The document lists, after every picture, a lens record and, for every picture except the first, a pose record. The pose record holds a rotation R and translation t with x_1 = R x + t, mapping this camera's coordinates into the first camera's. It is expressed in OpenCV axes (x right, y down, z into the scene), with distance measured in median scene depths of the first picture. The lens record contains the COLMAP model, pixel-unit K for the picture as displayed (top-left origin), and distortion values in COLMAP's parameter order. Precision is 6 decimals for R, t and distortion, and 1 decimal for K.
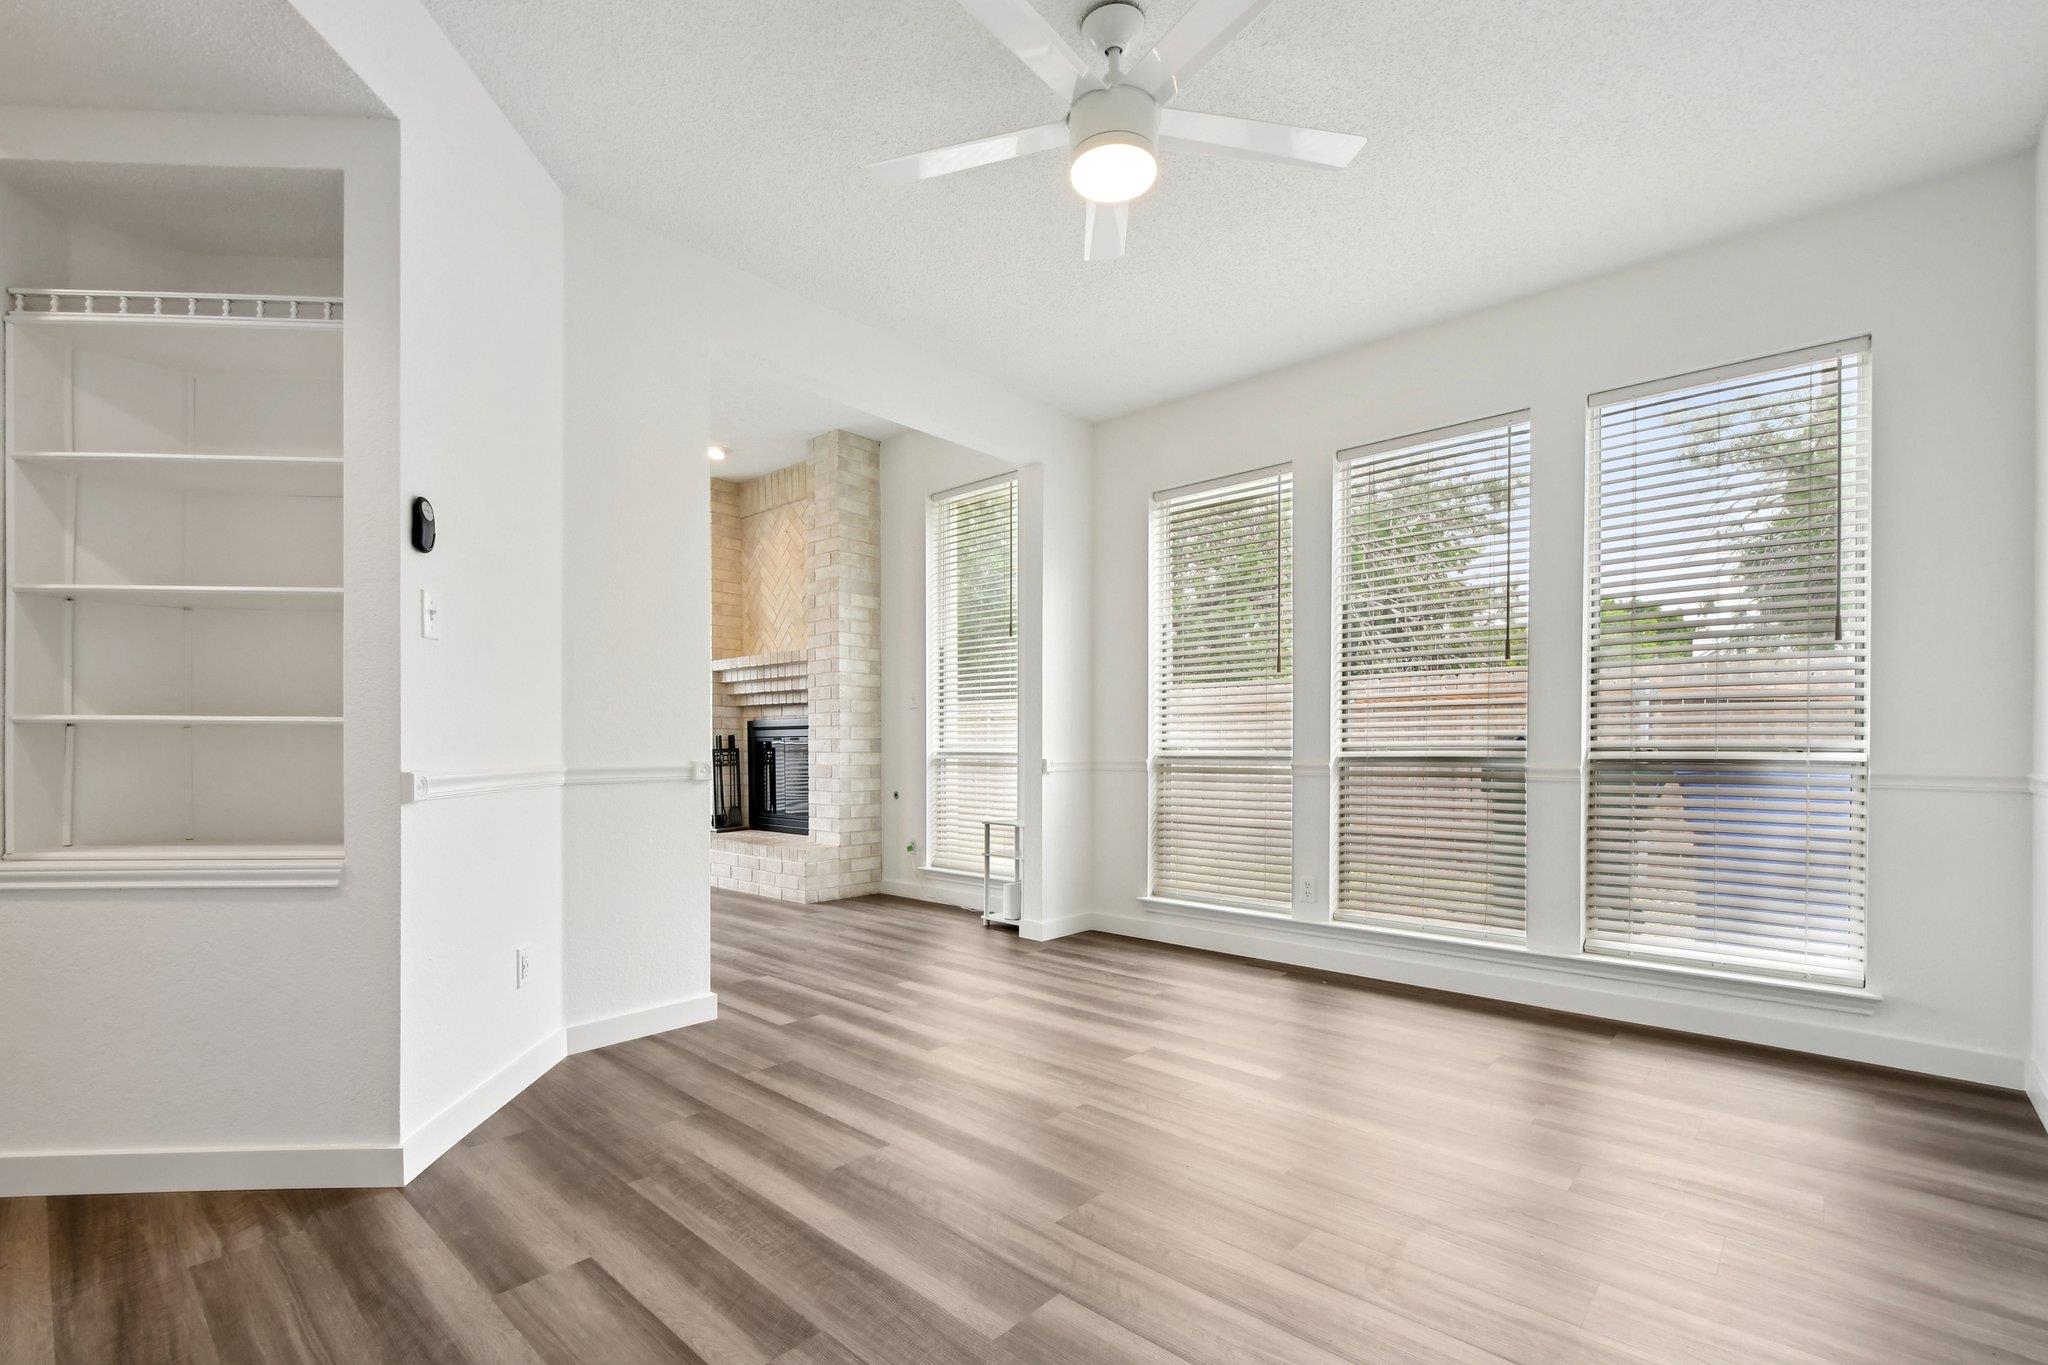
lens RADIAL K [[924.0, 0, 1012.0], [0, 924.0, 752.6], [0, 0, 1]] dist [0.051567, -0.028983]
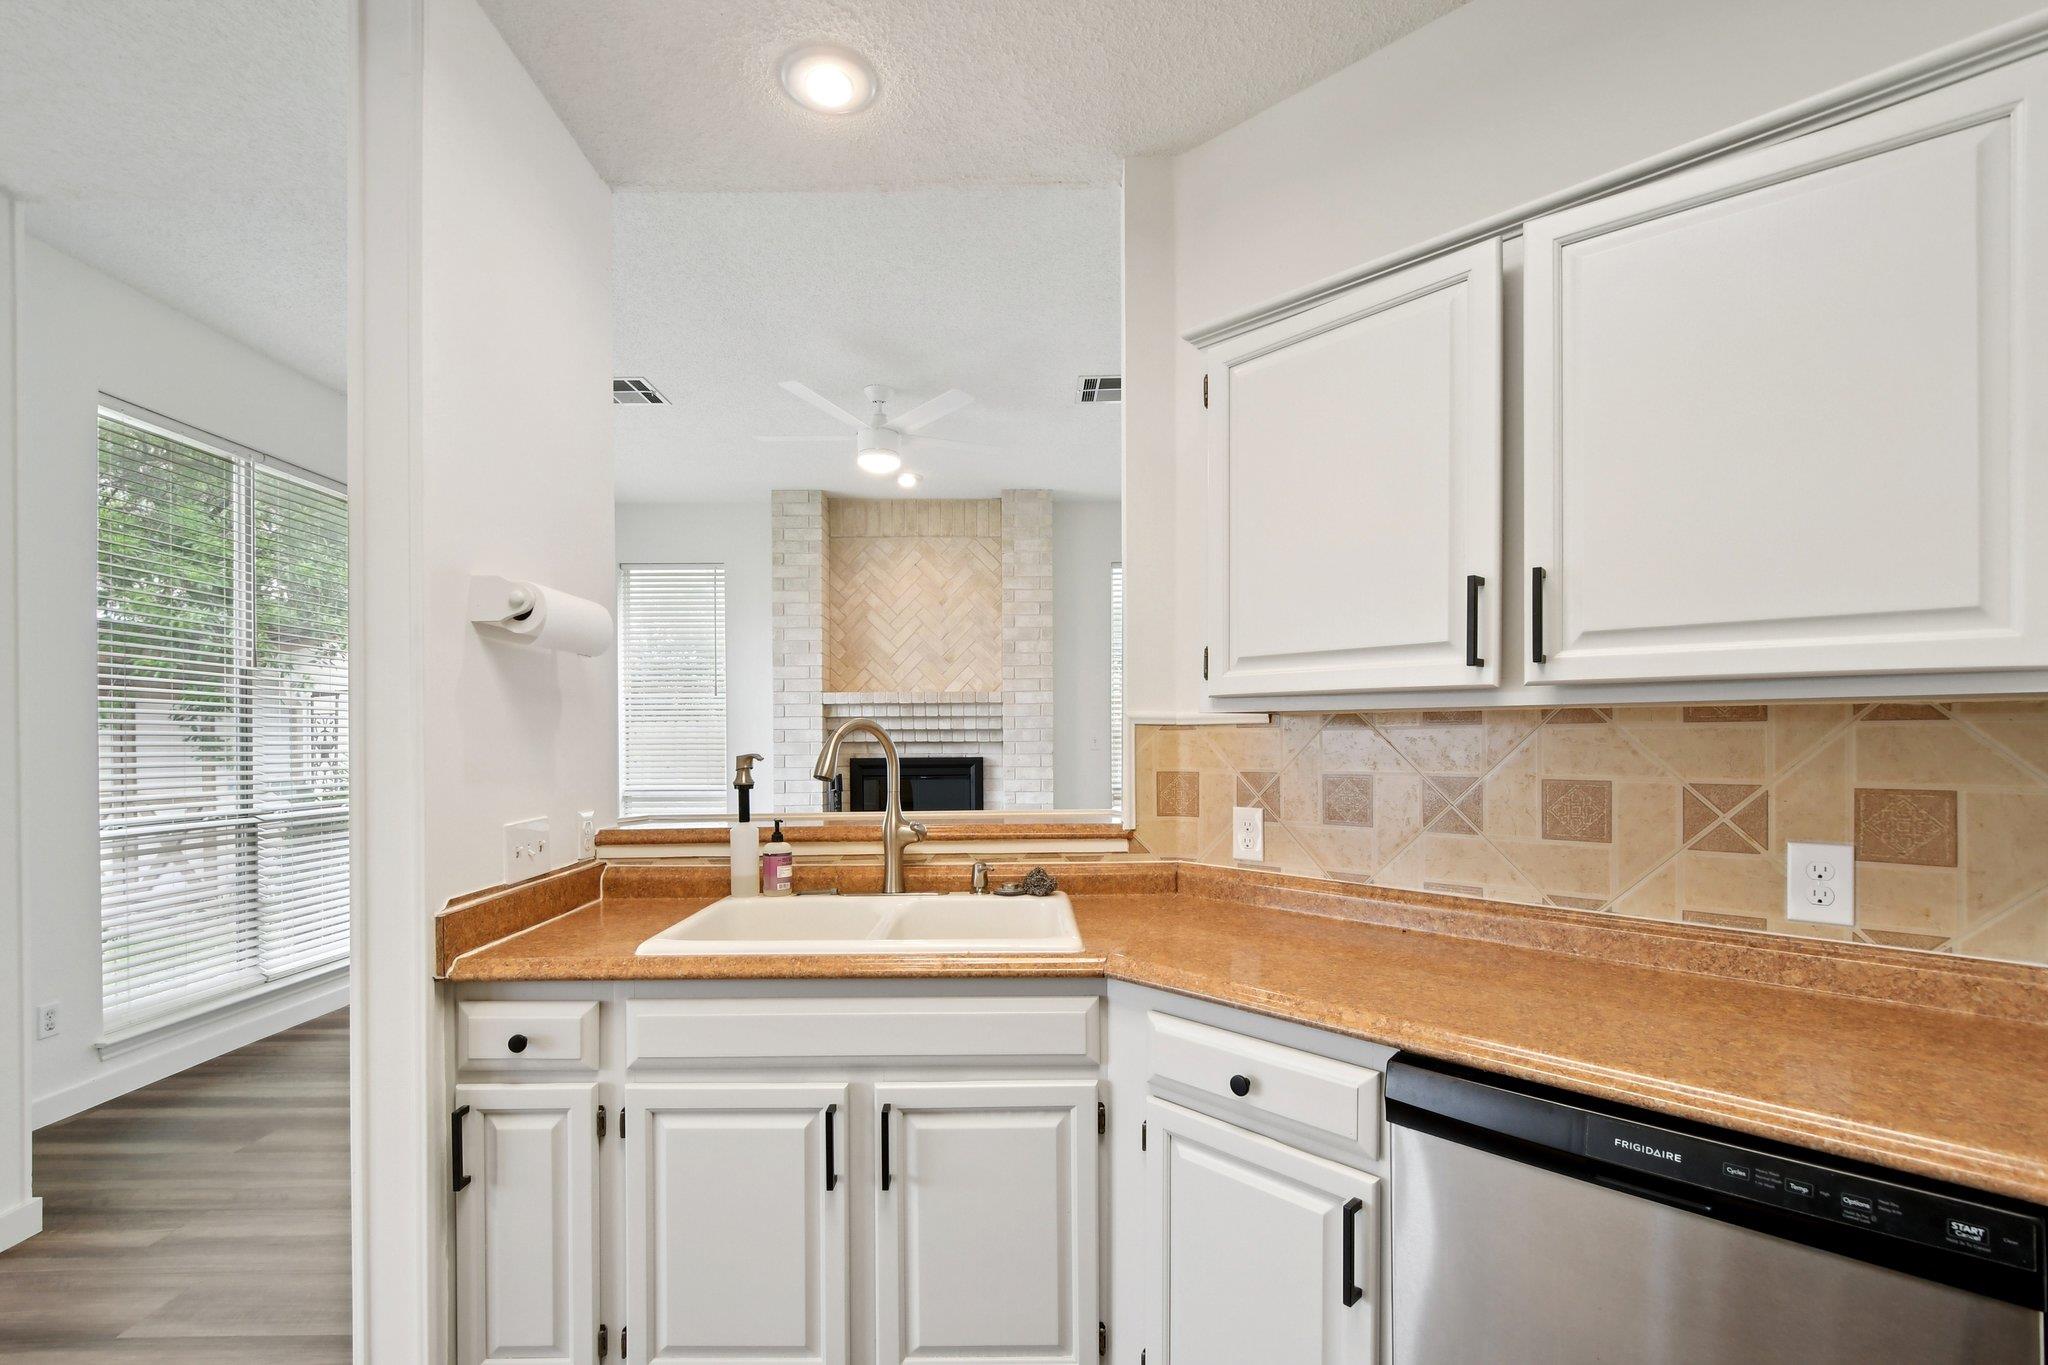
lens RADIAL K [[886.9, 0, 1030.3], [0, 886.9, 734.1], [0, 0, 1]] dist [-0.009899, -0.000345]
pose [[0.716615, 0.000412, 0.697469, -0.799324], [0.010392, 0.999883, -0.011268, -0.048425], [-0.697391, 0.015323, 0.716527, 0.252136]]
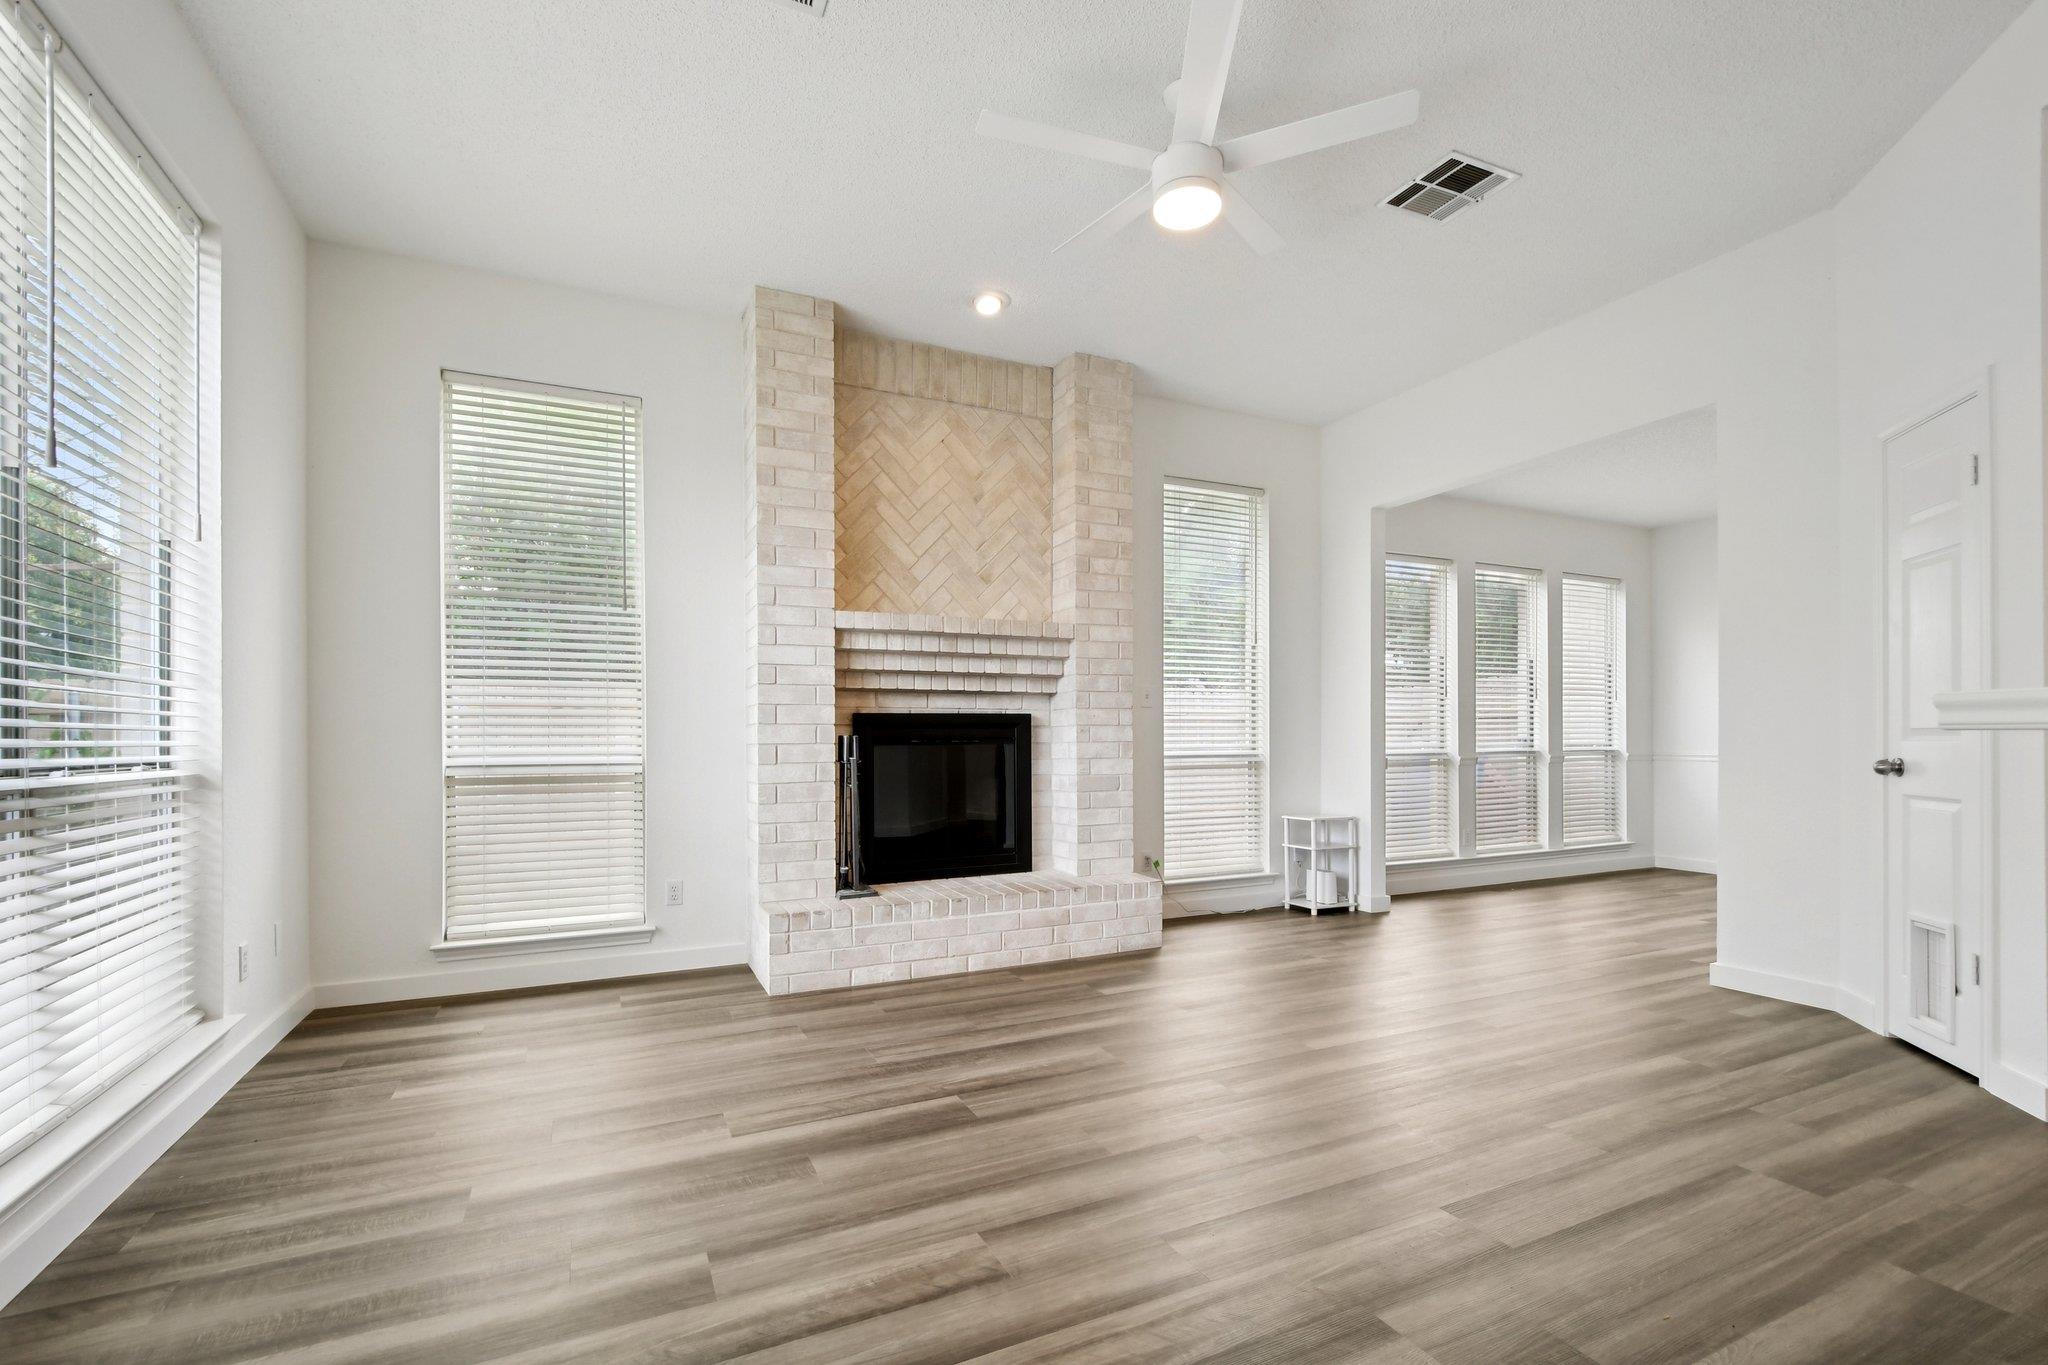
lens RADIAL K [[886.9, 0, 1030.3], [0, 886.9, 734.1], [0, 0, 1]] dist [-0.009899, -0.000345]
pose [[0.352535, 0.000089, 0.935799, -0.829223], [0.012909, 0.999904, -0.004958, -0.016422], [-0.935710, 0.013828, 0.352500, 0.706312]]
